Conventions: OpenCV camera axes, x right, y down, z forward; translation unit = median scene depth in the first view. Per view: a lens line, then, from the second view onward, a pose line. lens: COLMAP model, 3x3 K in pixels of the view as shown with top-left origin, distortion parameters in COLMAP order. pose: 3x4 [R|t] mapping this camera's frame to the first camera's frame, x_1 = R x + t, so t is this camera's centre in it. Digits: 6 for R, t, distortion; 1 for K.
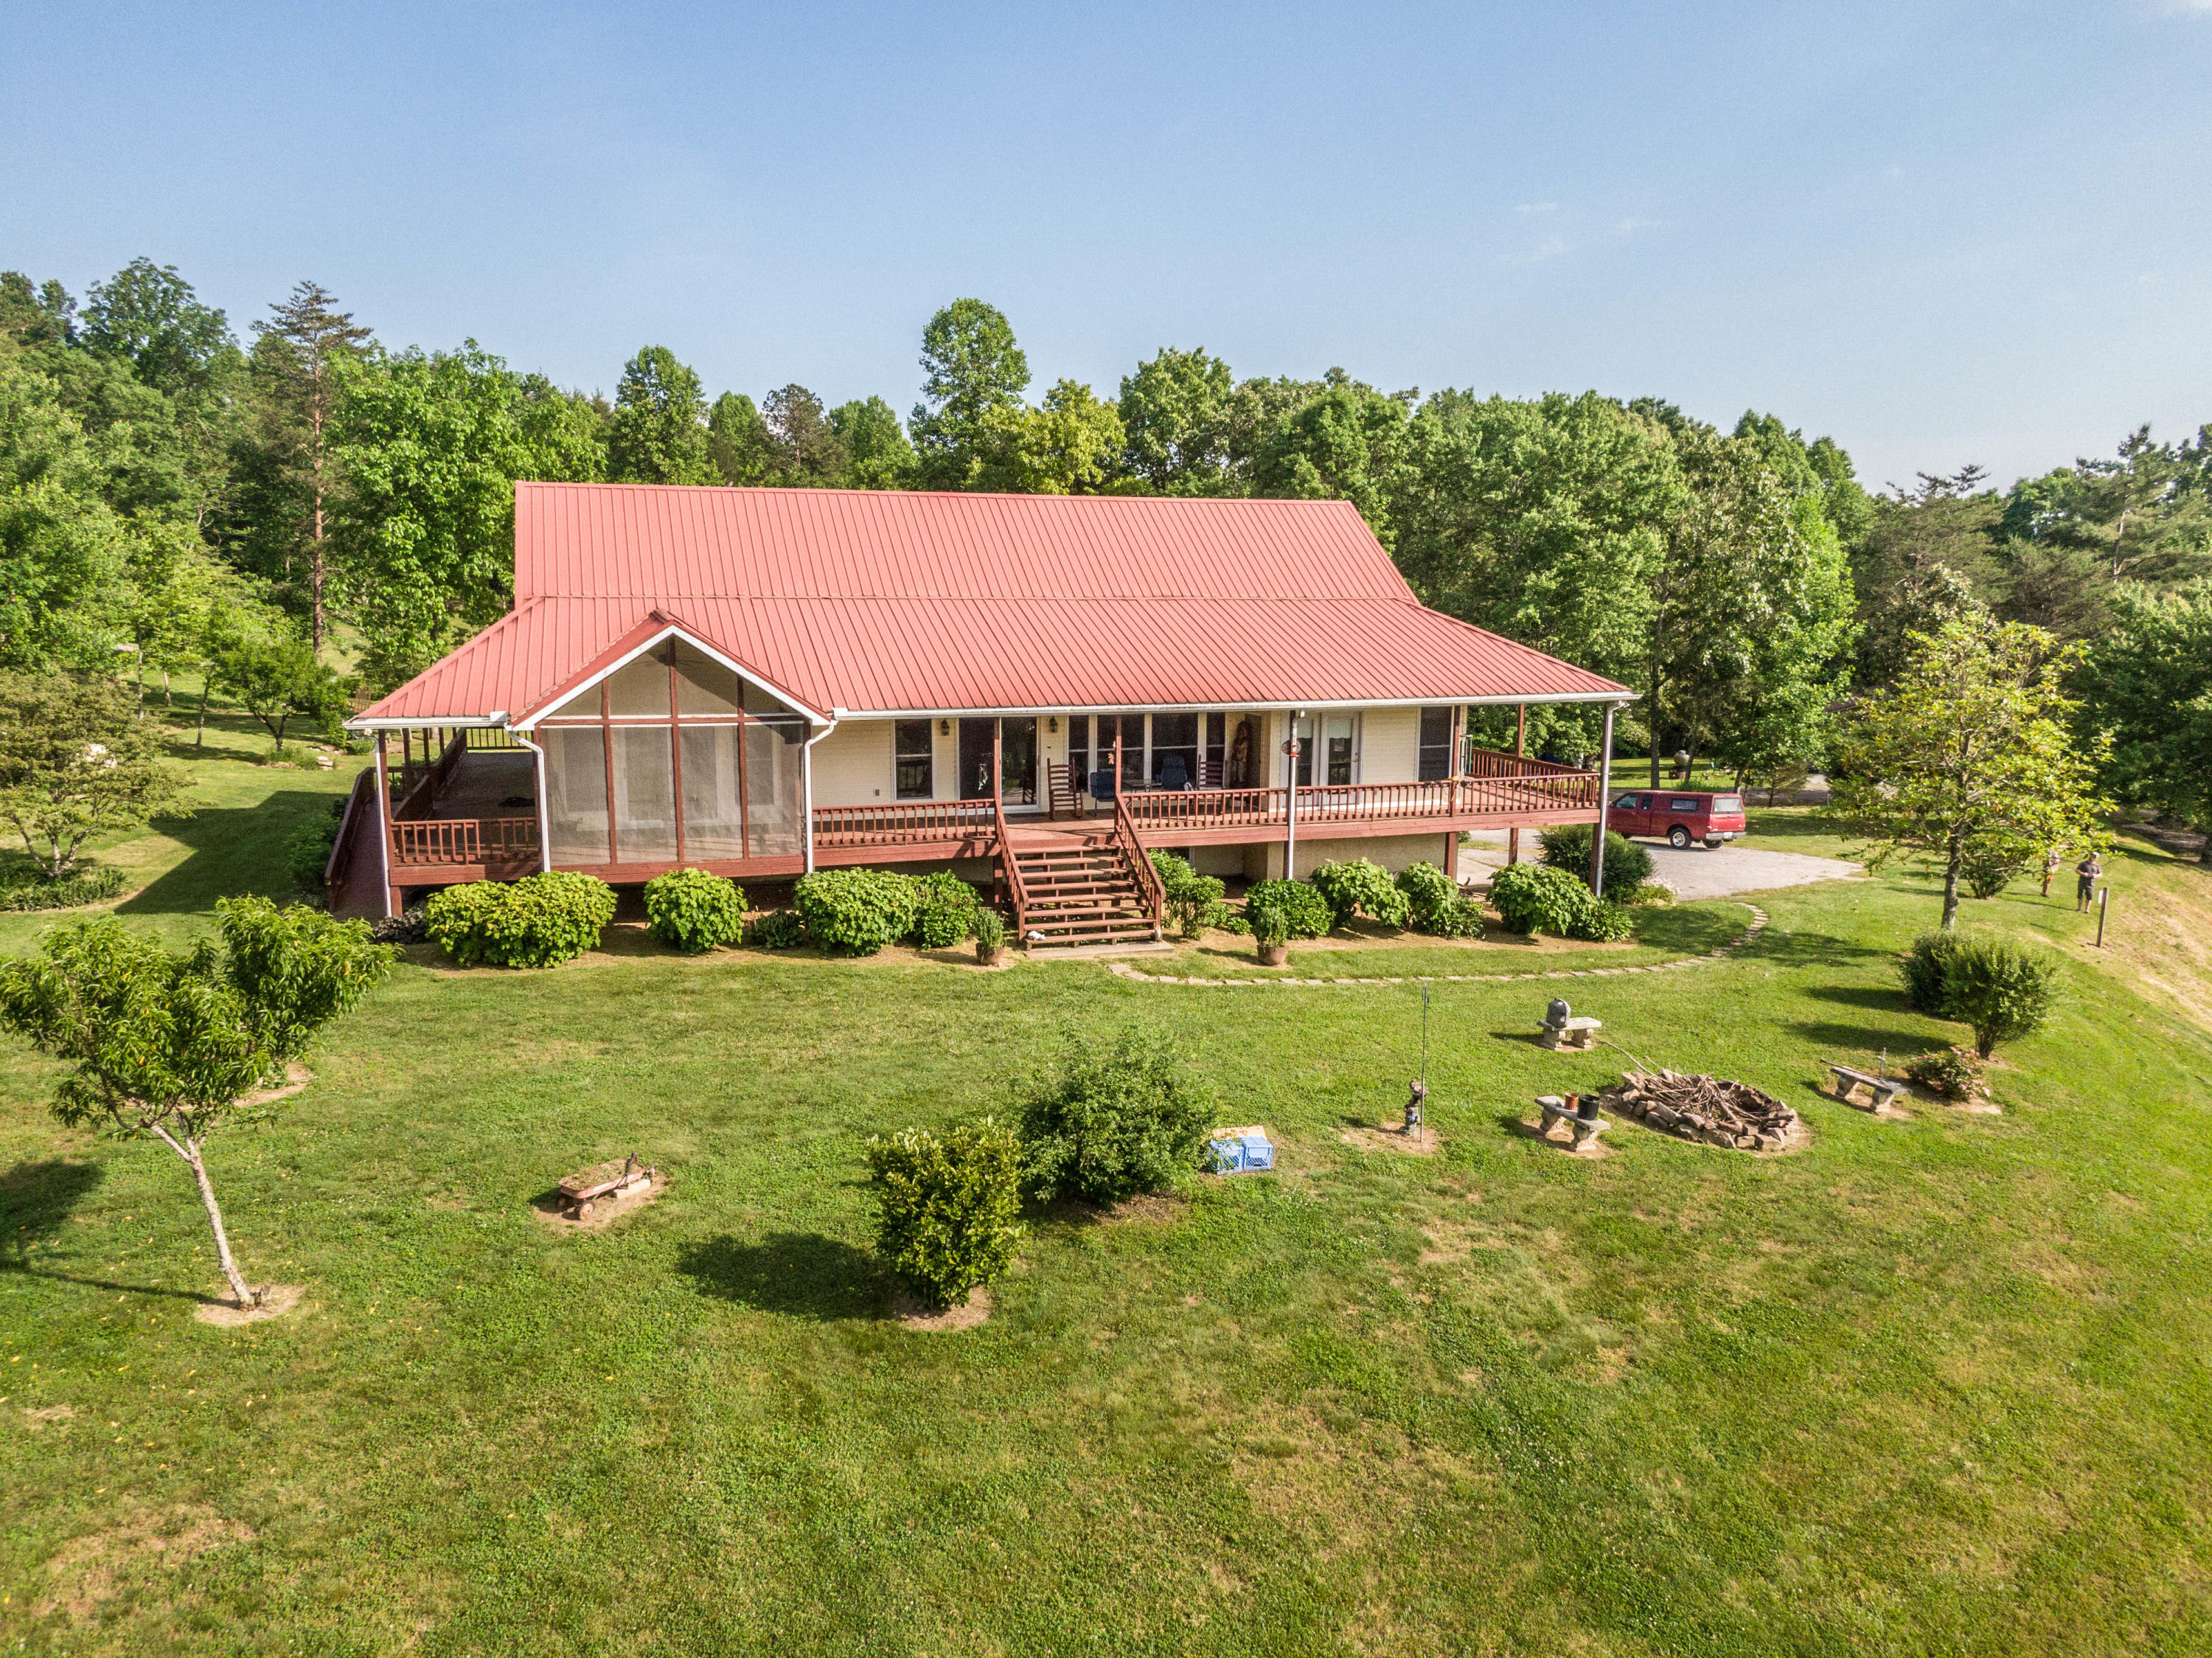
lens RADIAL K [[1572.7, 0, 1105.0], [0, 1572.7, 838.8], [0, 0, 1]] dist [0.012736, -0.030316]
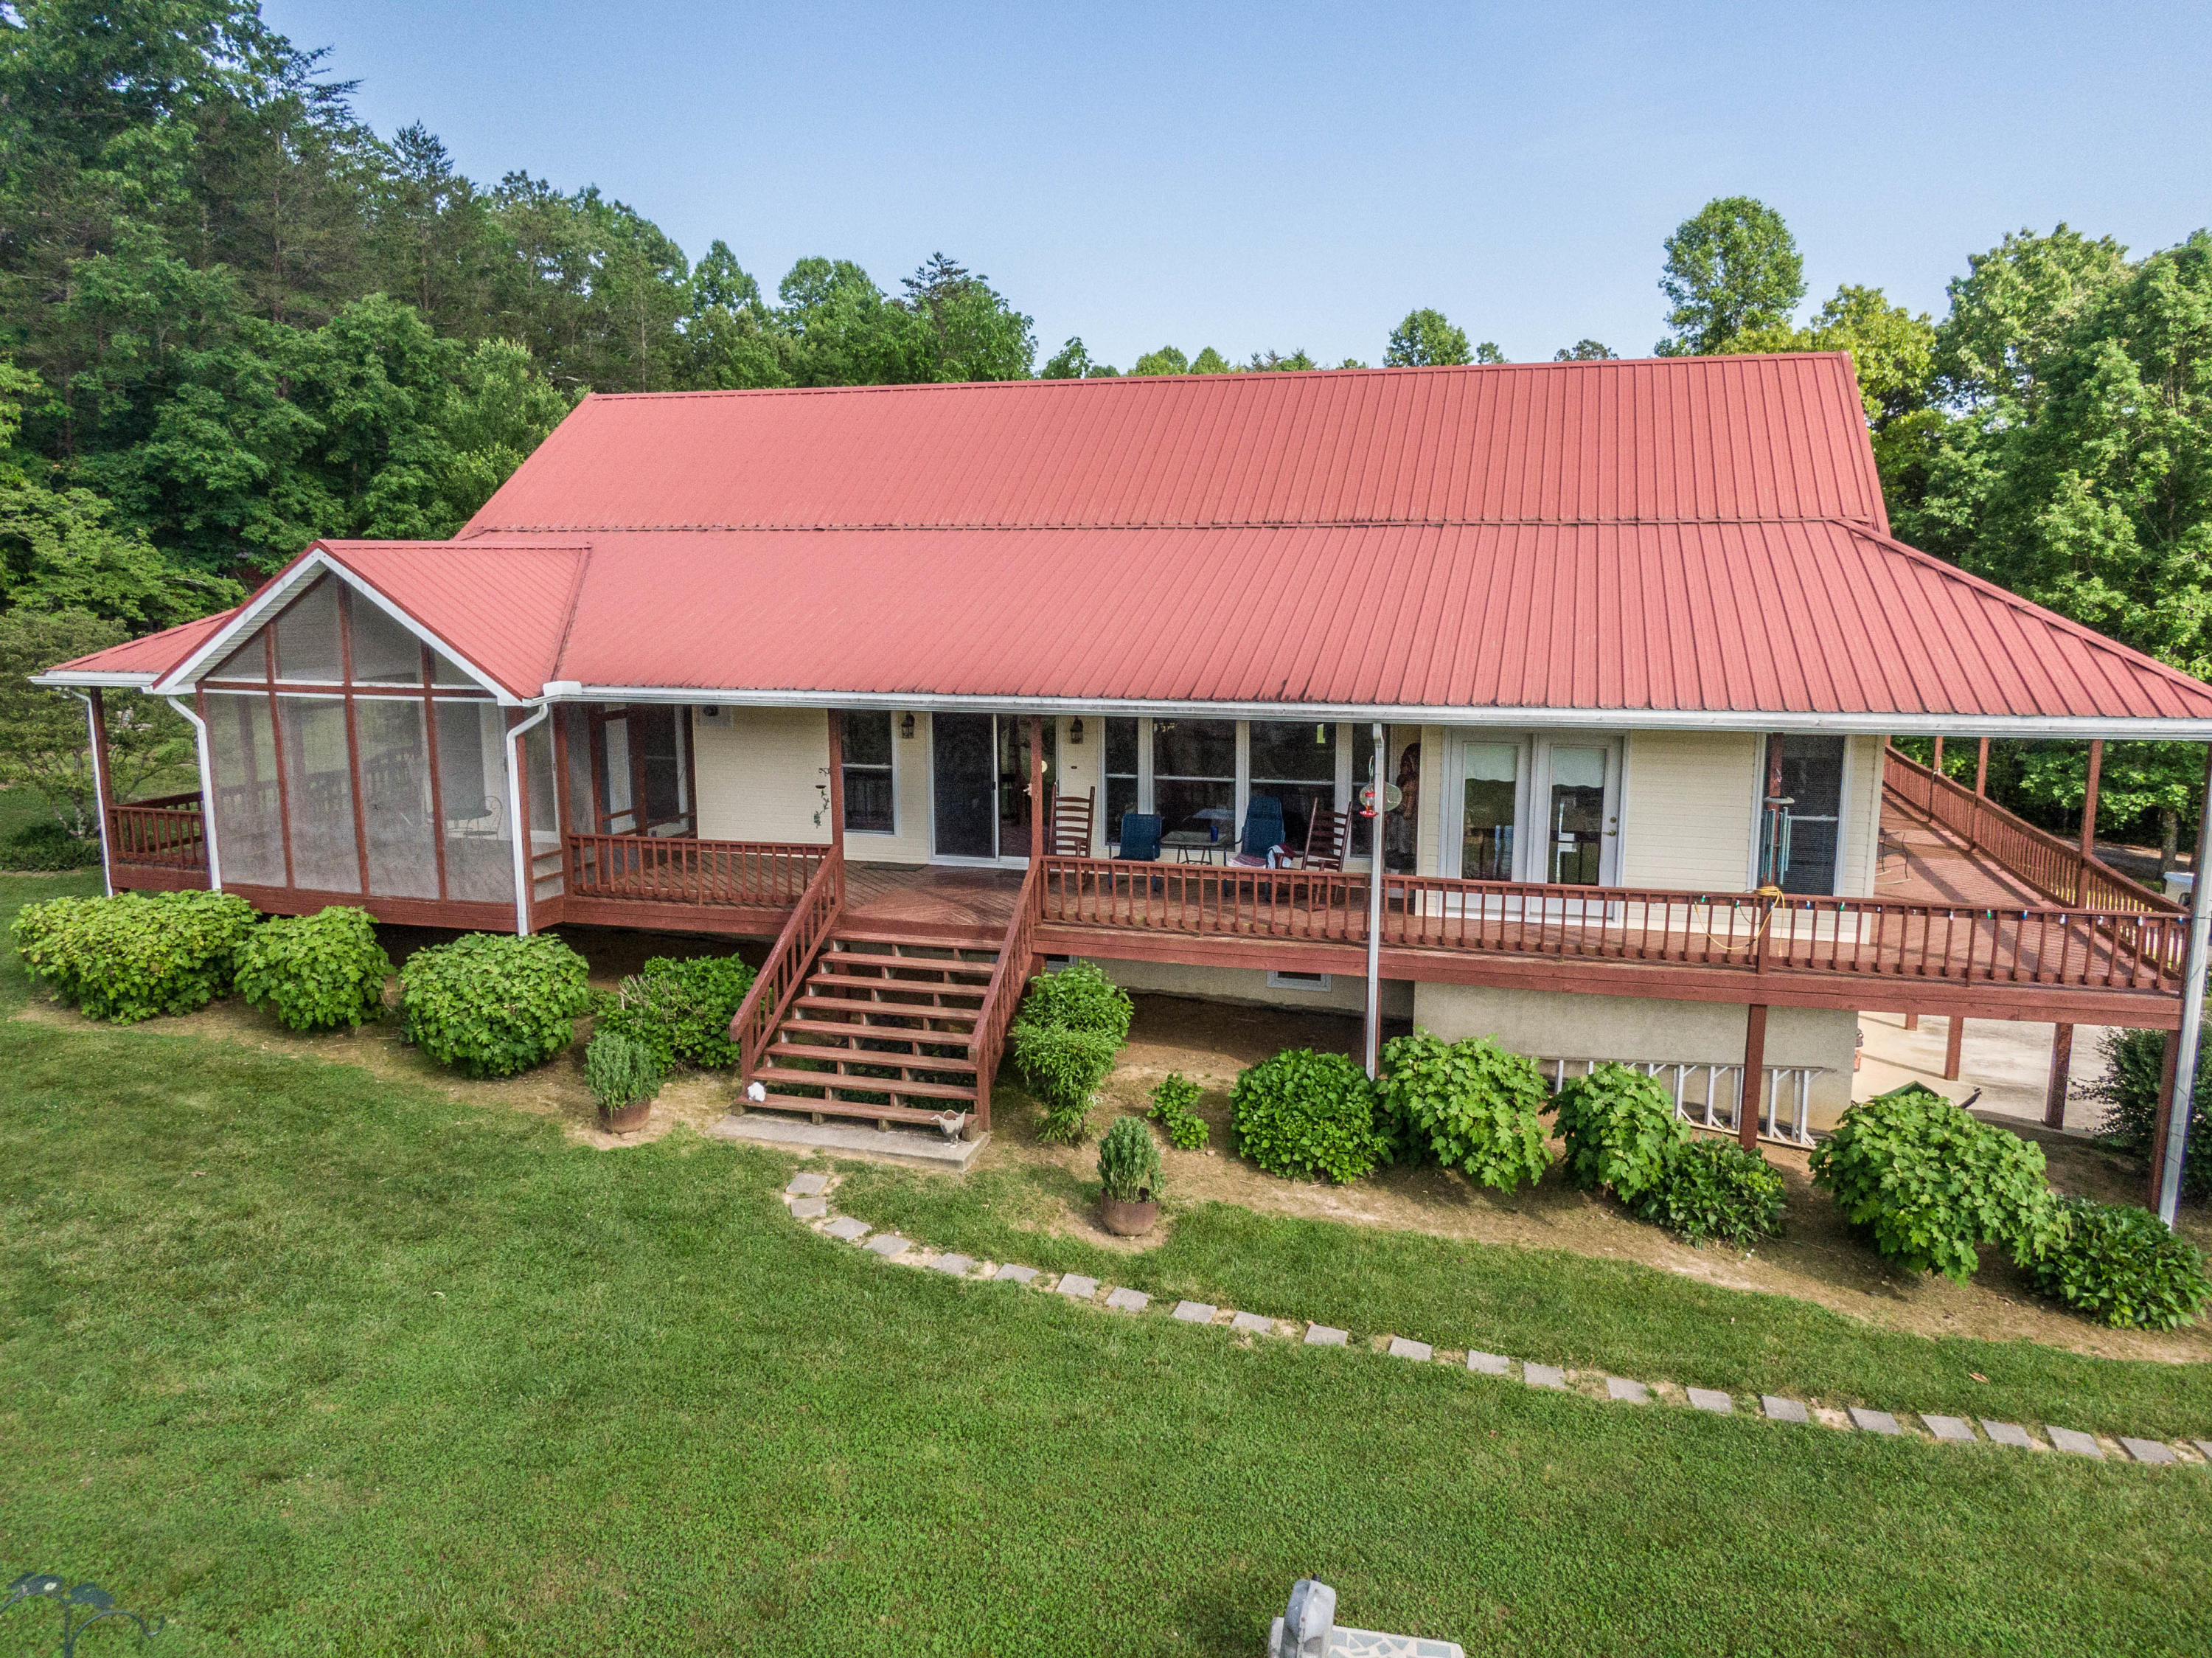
lens RADIAL K [[1572.7, 0, 1103.7], [0, 1572.7, 821.5], [0, 0, 1]] dist [0.012736, -0.030316]
pose [[0.821140, 0.082546, -0.564726, 0.166062], [-0.090854, 0.995773, 0.013447, -0.024185], [0.563449, 0.040266, 0.825169, 0.262999]]
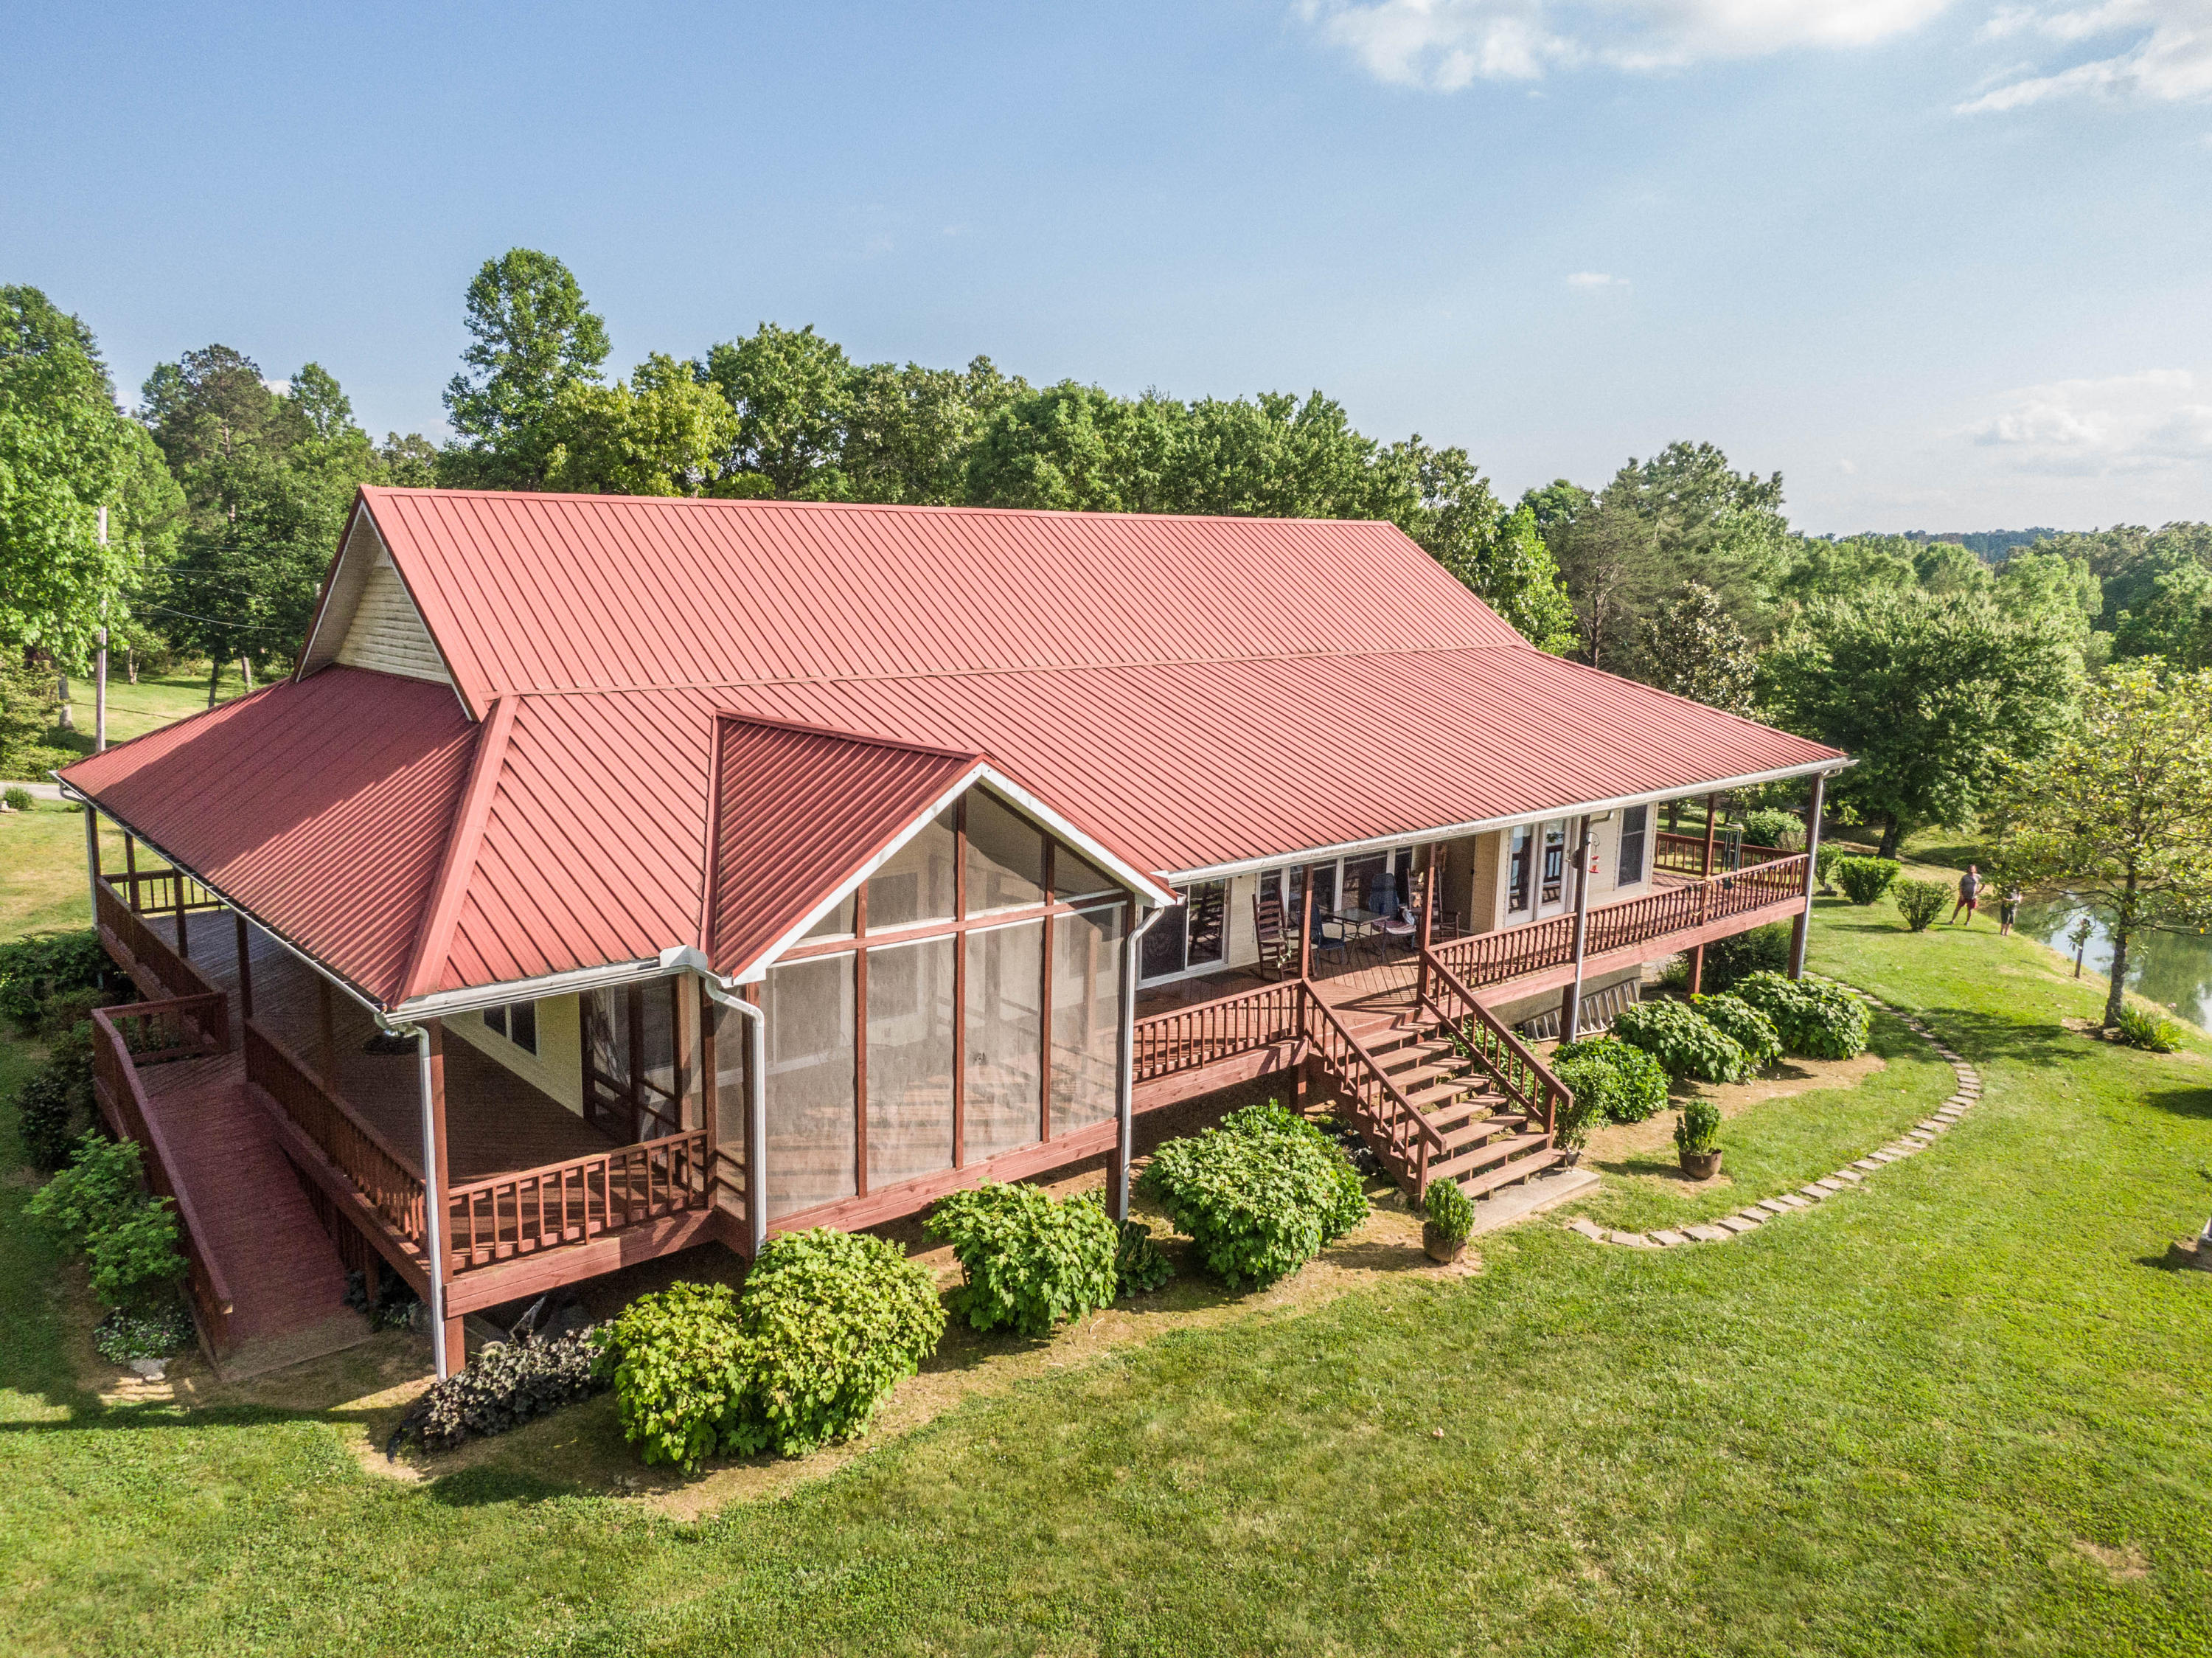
lens RADIAL K [[1572.7, 0, 1106.2], [0, 1572.7, 822.1], [0, 0, 1]] dist [0.012736, -0.030316]
pose [[0.923153, -0.063609, 0.379133, -0.182525], [0.065801, 0.997807, 0.007188, -0.047149], [-0.378759, 0.018311, 0.925314, 0.193121]]
